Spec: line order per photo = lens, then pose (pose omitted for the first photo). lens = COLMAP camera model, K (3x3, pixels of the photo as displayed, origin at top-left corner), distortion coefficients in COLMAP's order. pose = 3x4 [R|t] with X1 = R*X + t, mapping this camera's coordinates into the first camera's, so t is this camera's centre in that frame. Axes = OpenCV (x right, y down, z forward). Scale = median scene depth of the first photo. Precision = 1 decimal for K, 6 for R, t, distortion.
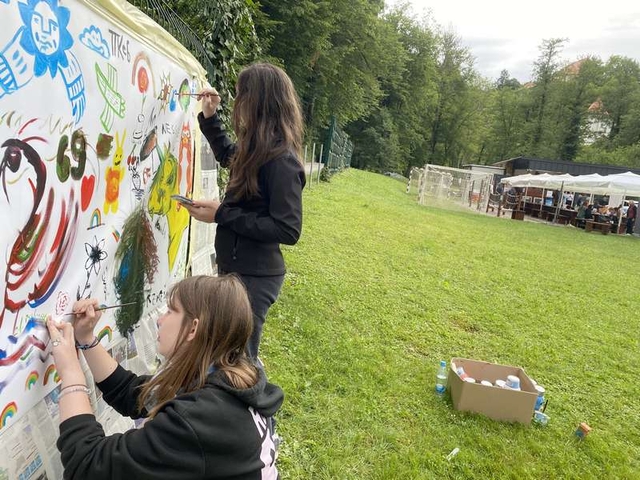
lens RADIAL K [[487.3, 0, 319.3], [0, 487.3, 236.9], [0, 0, 1]] dist [0.009836, -0.004394]
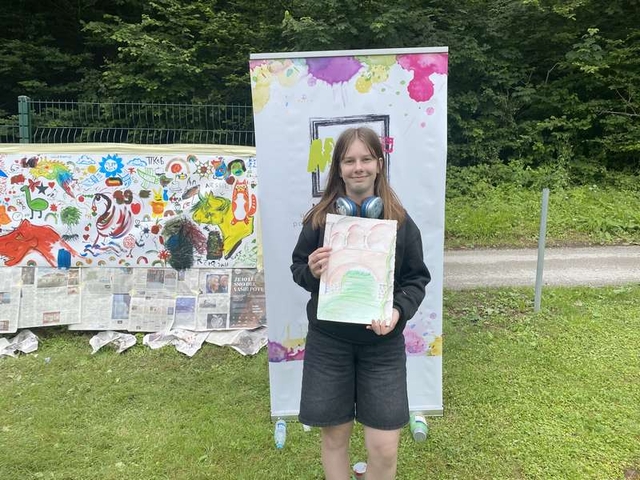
lens RADIAL K [[476.2, 0, 321.2], [0, 476.2, 232.5], [0, 0, 1]] dist [0.064352, -0.048748]
pose [[0.015734, -0.045027, -0.998862, 2.586102], [-0.159650, 0.986056, -0.046965, 0.016853], [0.987048, 0.160207, 0.008326, 2.115584]]
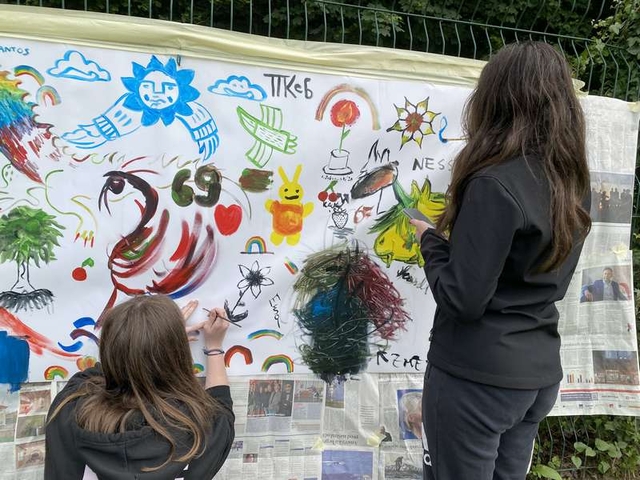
lens RADIAL K [[476.2, 0, 321.2], [0, 476.2, 232.5], [0, 0, 1]] dist [0.064352, -0.048748]
pose [[0.215858, 0.035146, -0.975792, 0.645841], [-0.188929, 0.981970, -0.006425, -0.091231], [0.957972, 0.185742, 0.218607, 0.933401]]
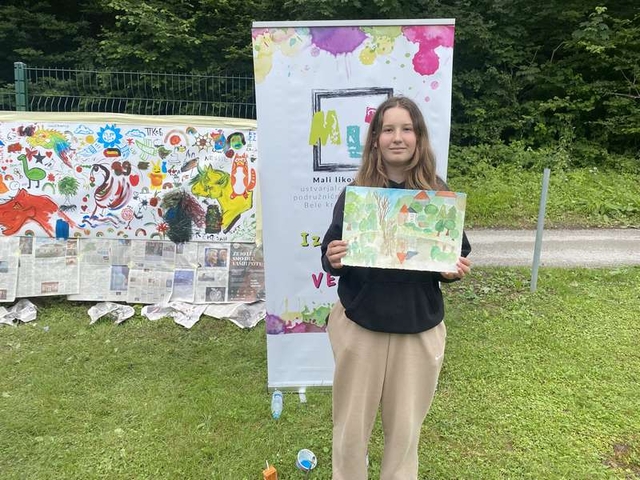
lens RADIAL K [[476.2, 0, 321.2], [0, 476.2, 232.5], [0, 0, 1]] dist [0.064352, -0.048748]
pose [[0.021180, -0.000153, -0.999776, 2.580689], [-0.179464, 0.983757, -0.003953, 0.036024], [0.983537, 0.179507, 0.020808, 2.109447]]
